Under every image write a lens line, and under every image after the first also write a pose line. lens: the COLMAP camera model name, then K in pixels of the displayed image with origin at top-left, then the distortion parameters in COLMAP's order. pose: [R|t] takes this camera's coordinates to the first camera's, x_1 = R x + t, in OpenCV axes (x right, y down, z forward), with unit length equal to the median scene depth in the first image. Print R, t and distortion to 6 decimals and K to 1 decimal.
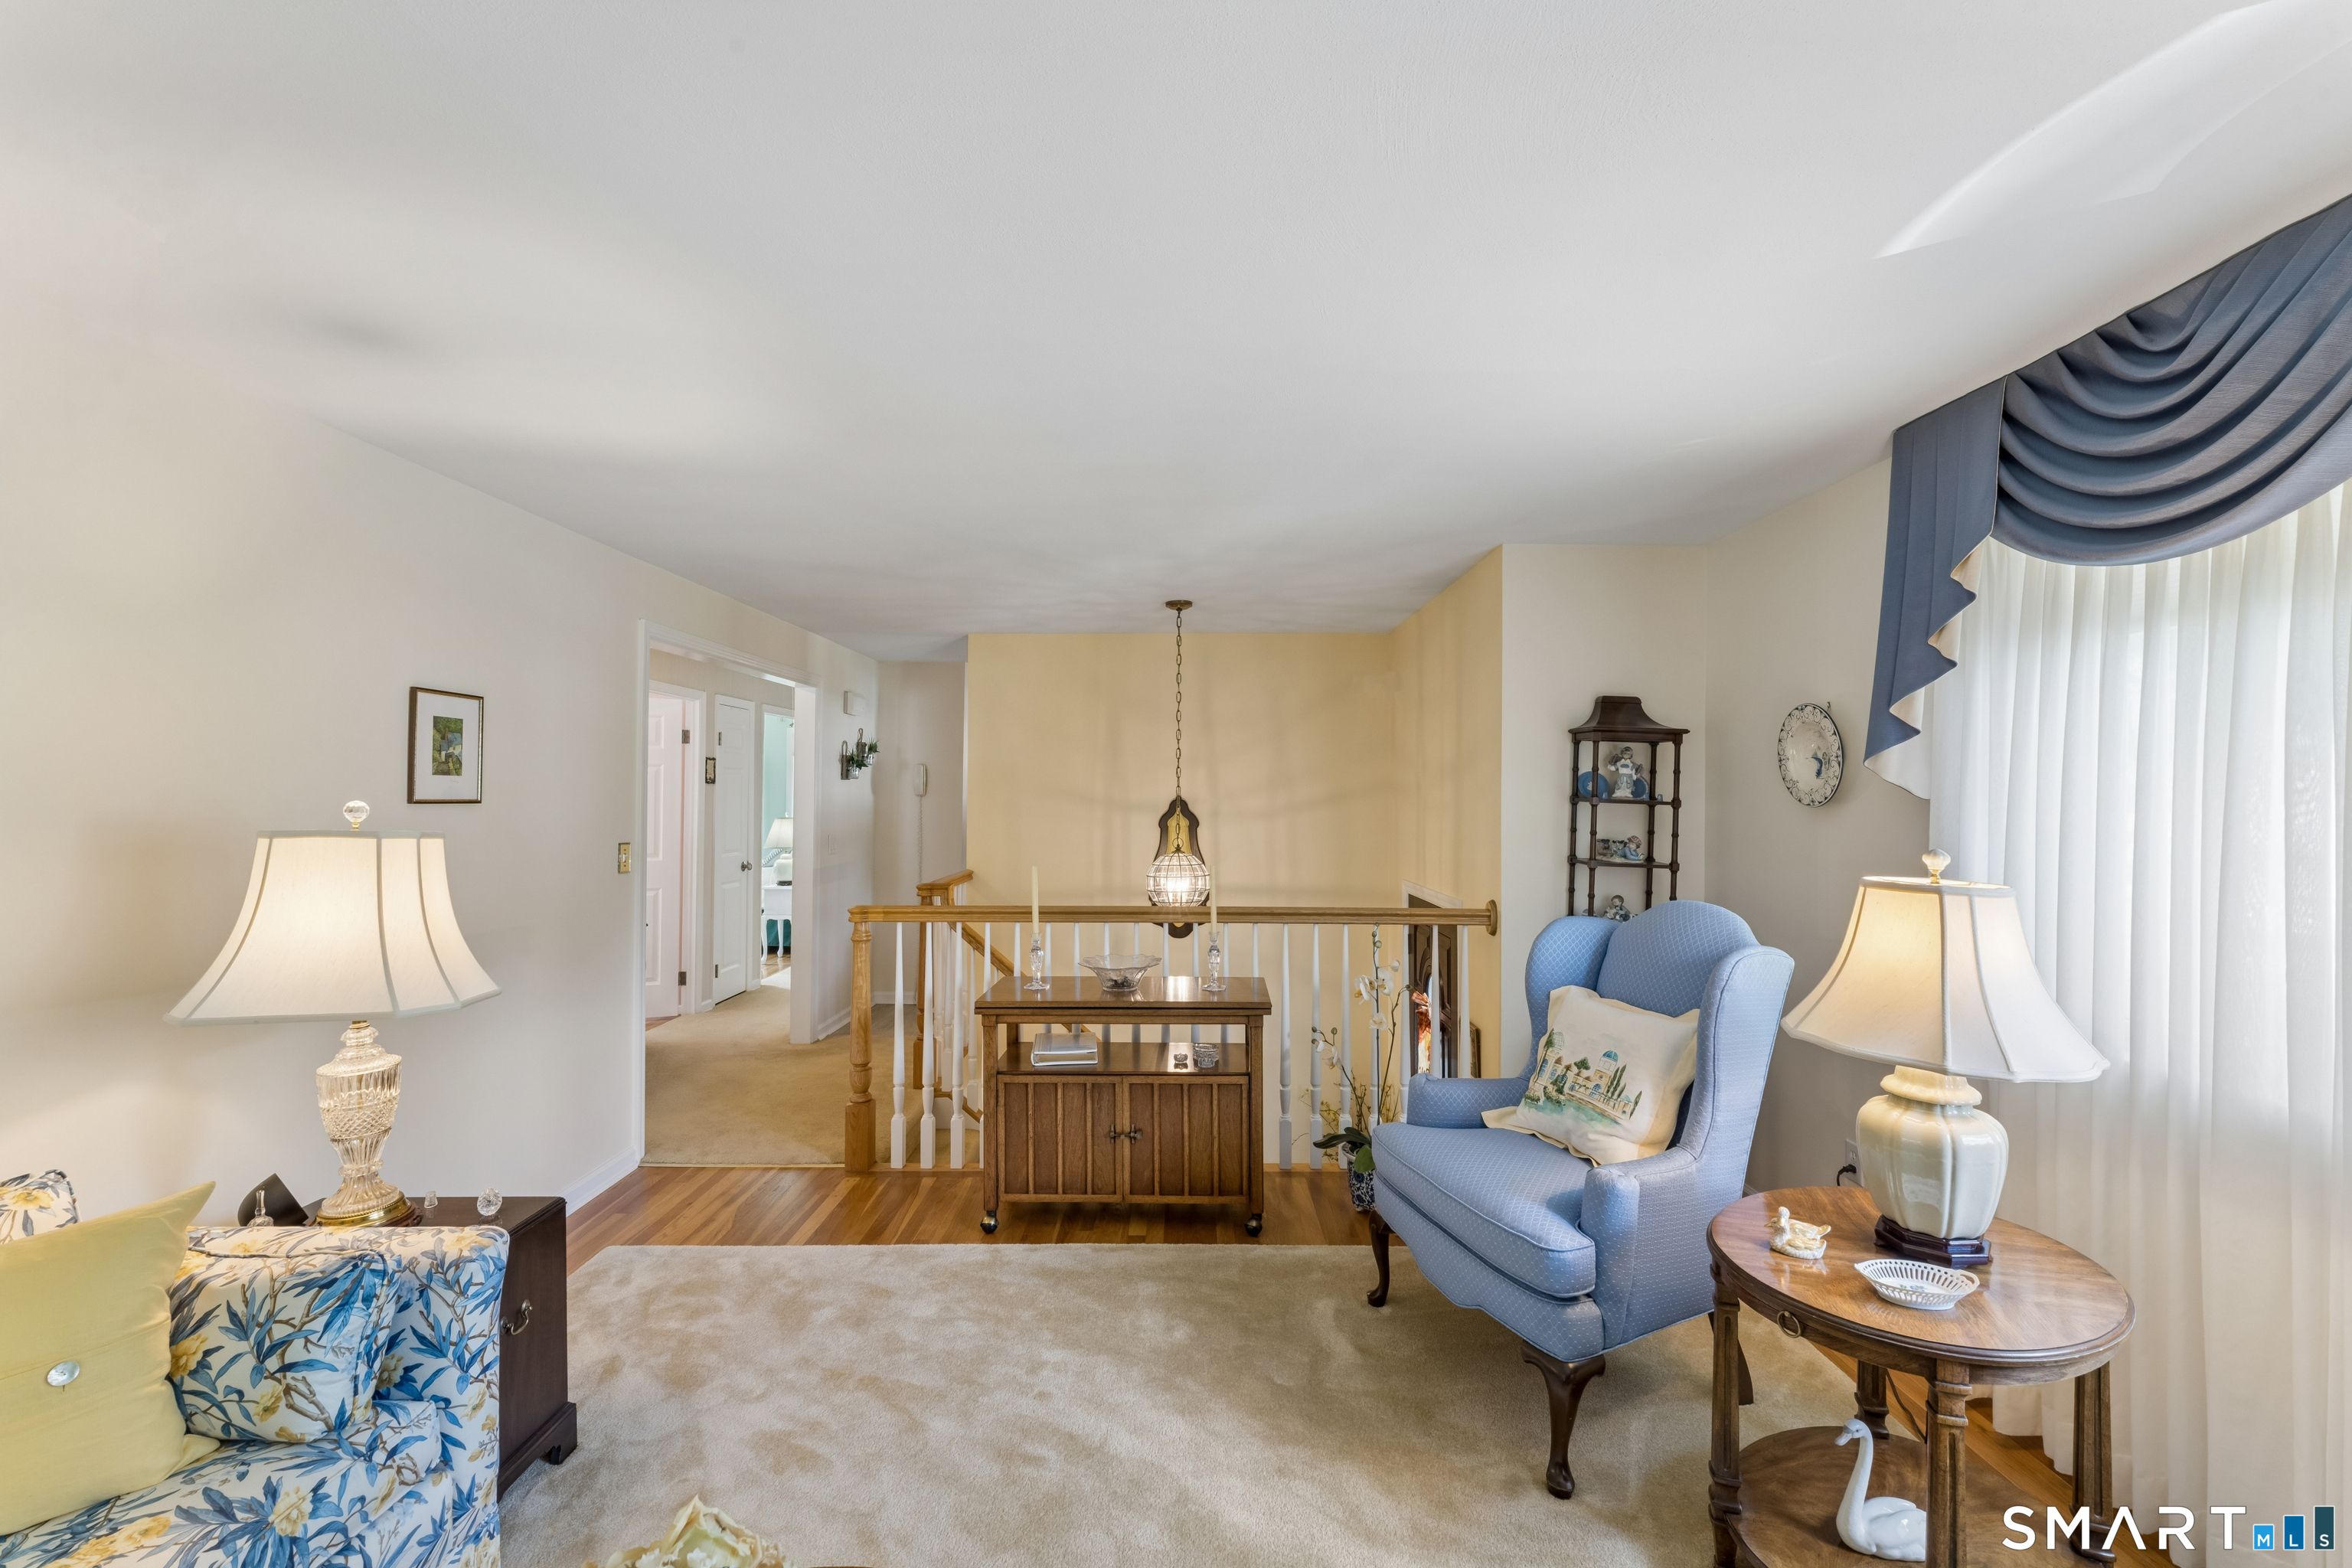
lens RADIAL K [[957.9, 0, 1175.4], [0, 957.9, 786.9], [0, 0, 1]] dist [-0.002091, -0.000250]
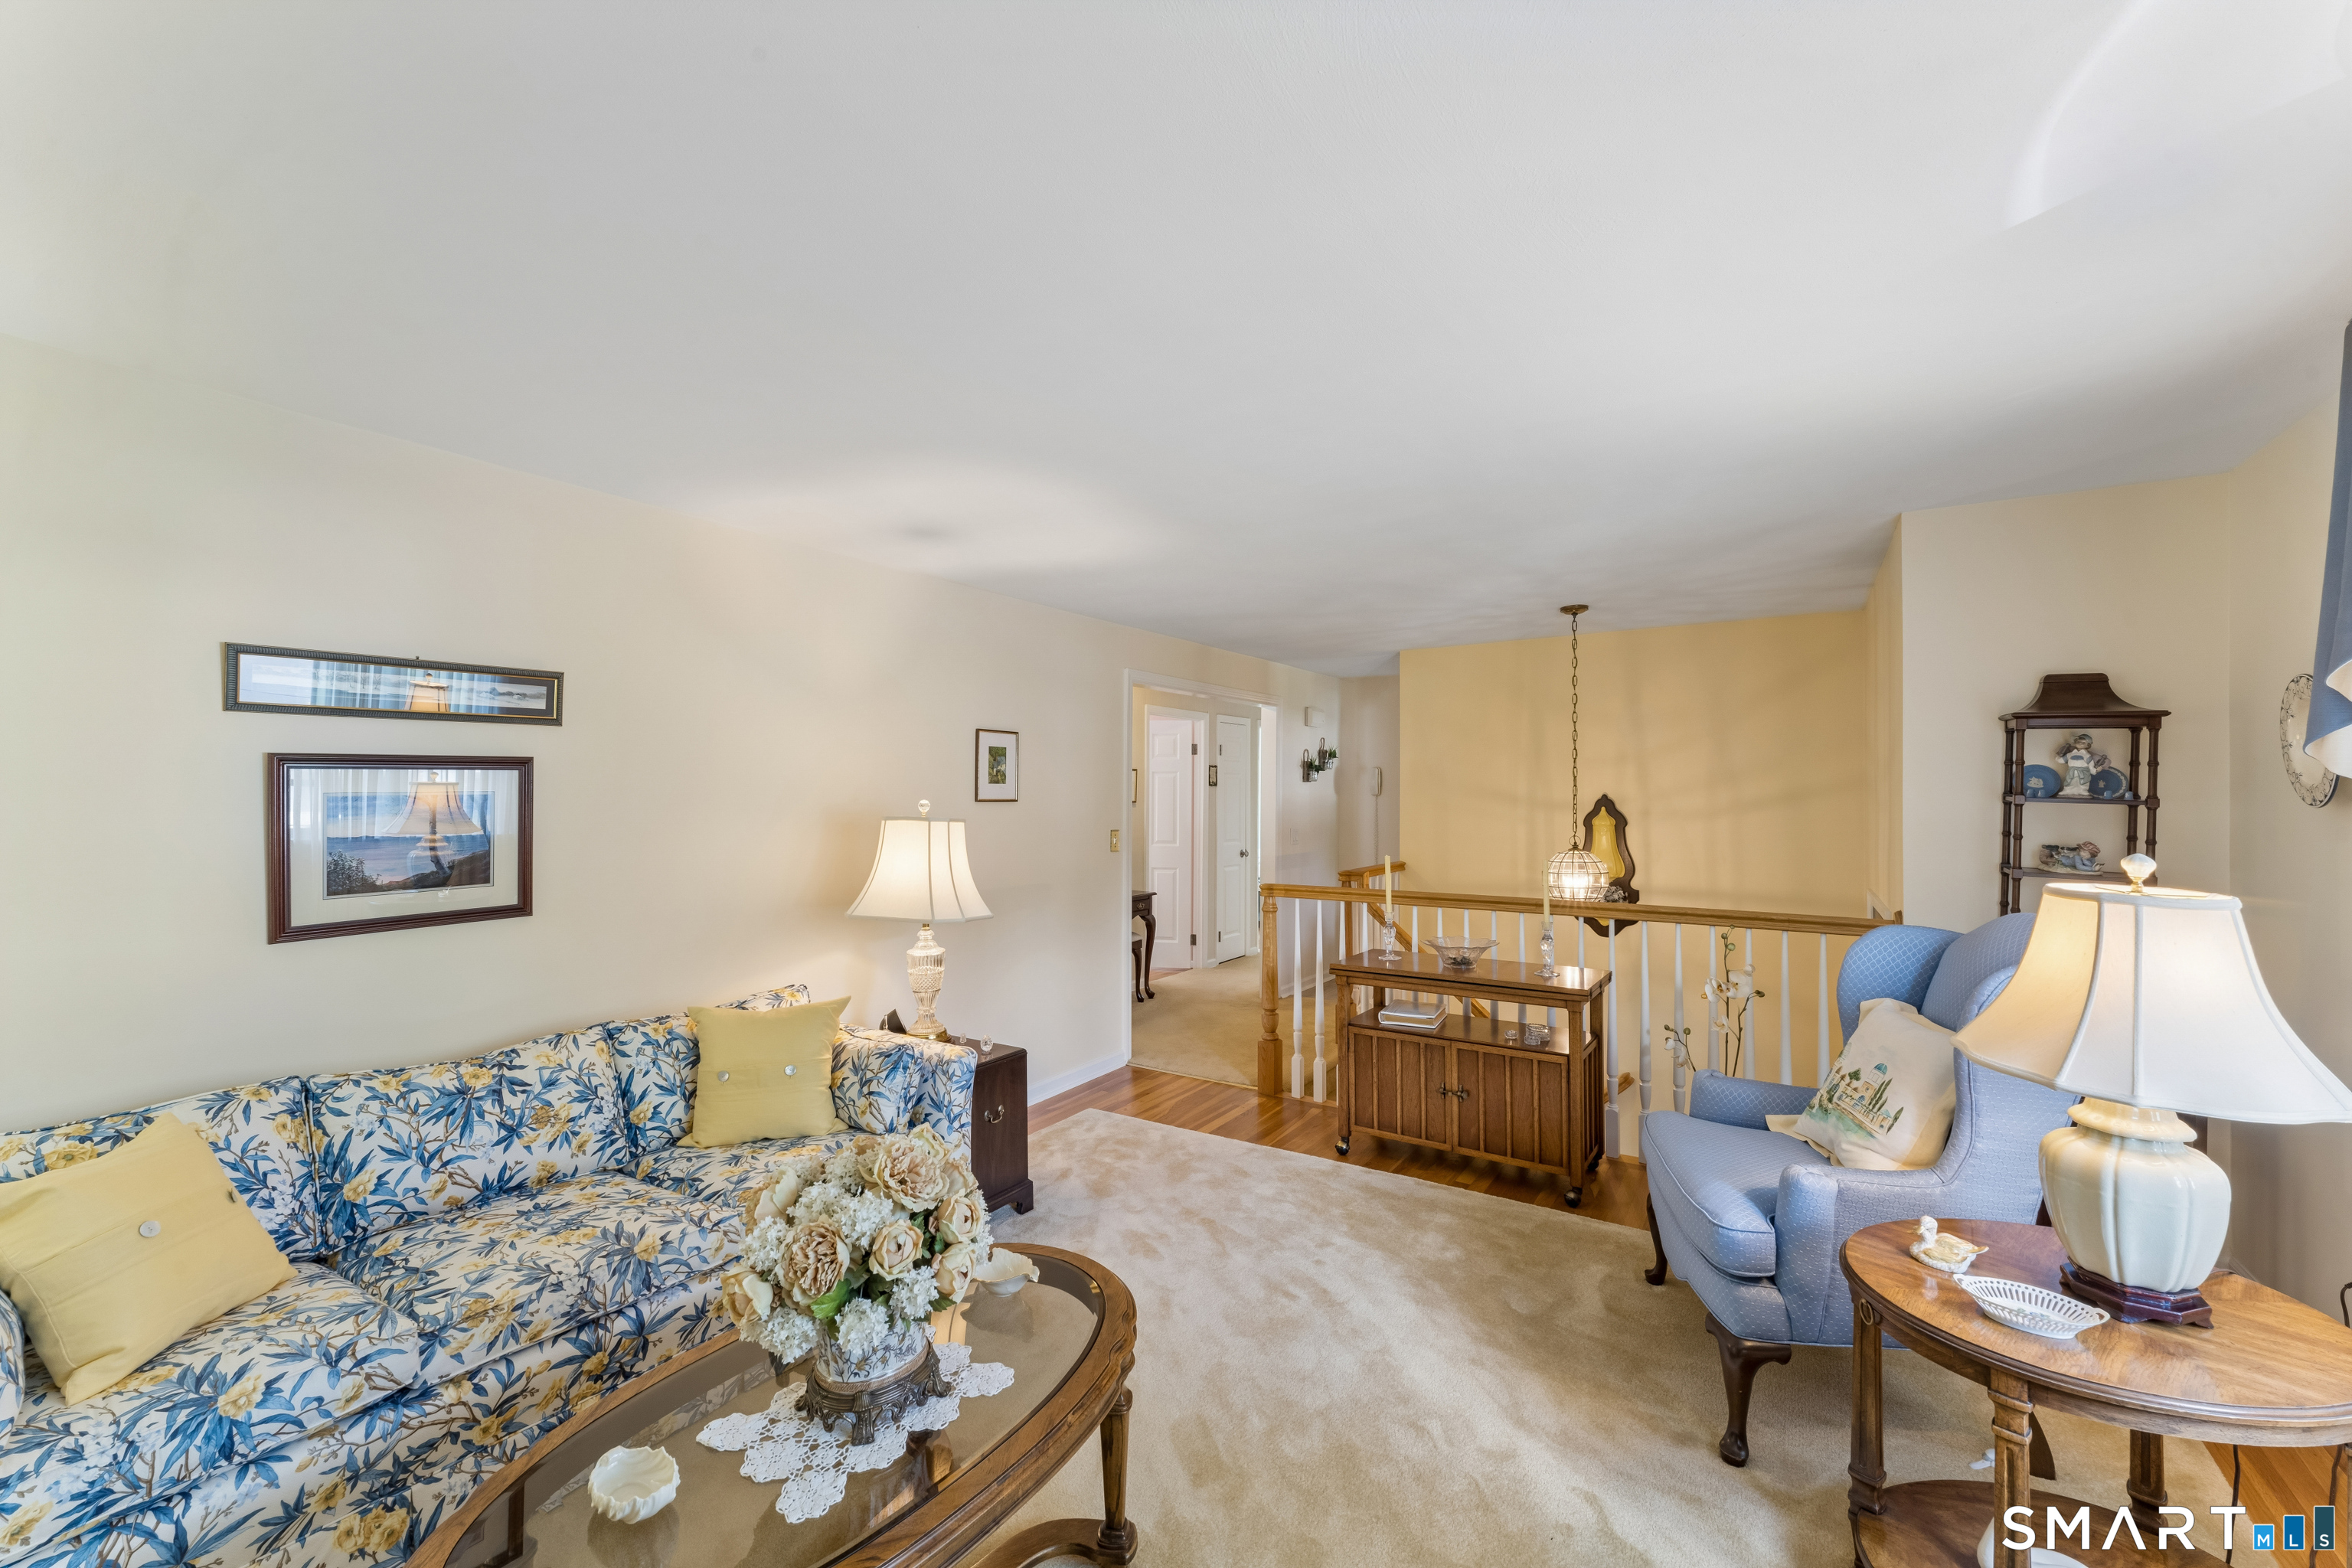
lens RADIAL K [[935.0, 0, 1176.0], [0, 935.0, 784.0], [0, 0, 1]] dist [-0.002124, -0.000236]
pose [[0.842424, -0.009500, -0.538731, 0.315243], [0.008202, 0.999955, -0.004807, -0.001917], [0.538753, -0.000369, 0.842464, -0.133260]]
